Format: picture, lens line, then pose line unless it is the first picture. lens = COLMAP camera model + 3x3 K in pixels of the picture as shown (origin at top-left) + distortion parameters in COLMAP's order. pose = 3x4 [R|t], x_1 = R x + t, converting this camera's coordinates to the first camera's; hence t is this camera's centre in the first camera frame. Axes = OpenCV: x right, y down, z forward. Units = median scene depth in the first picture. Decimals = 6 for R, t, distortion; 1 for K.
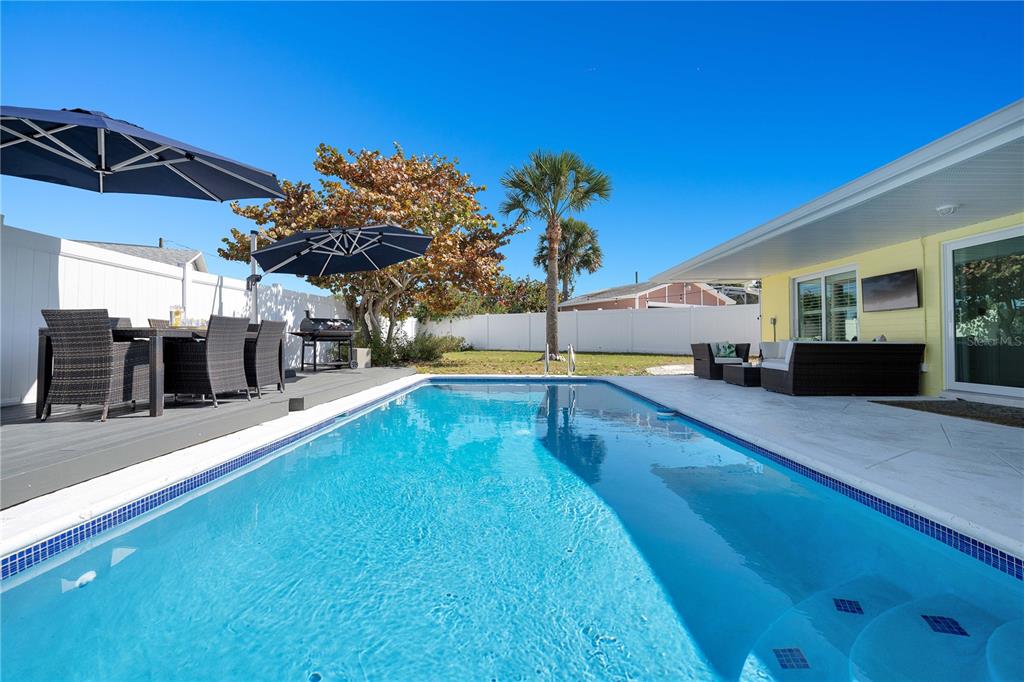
lens RADIAL K [[427.6, 0, 522.8], [0, 427.6, 332.1], [0, 0, 1]] dist [-0.025198, 0.001625]
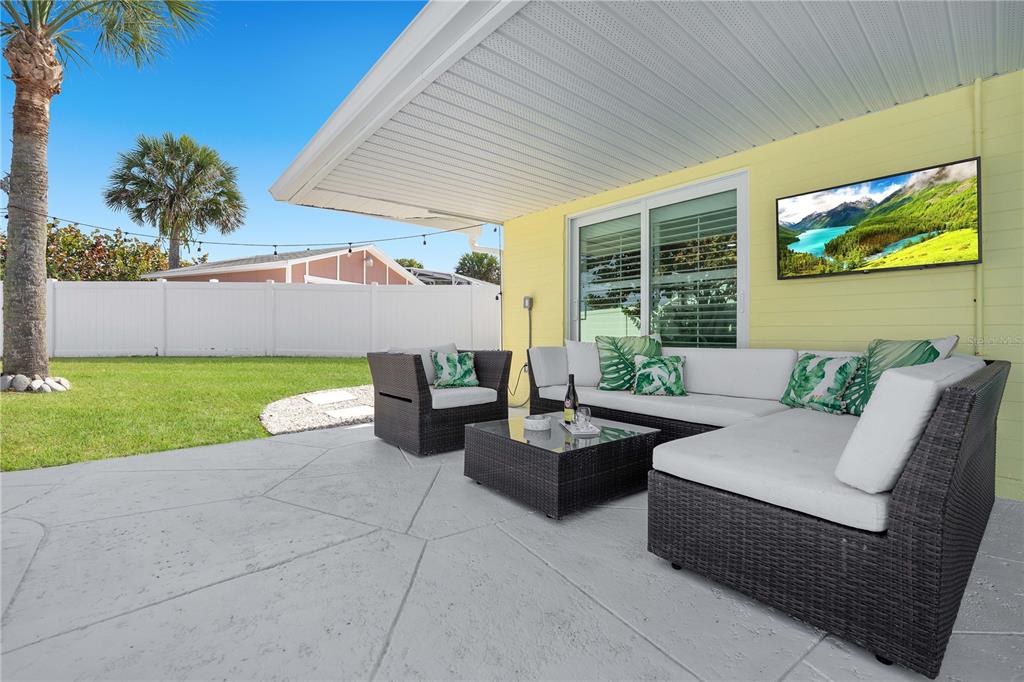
lens RADIAL K [[427.6, 0, 520.2], [0, 427.6, 331.3], [0, 0, 1]] dist [-0.025198, 0.001625]
pose [[0.759165, -0.000821, 0.650898, 0.244834], [-0.012235, 0.999805, 0.015532, 0.000695], [-0.650783, -0.019756, 0.759006, 0.610625]]
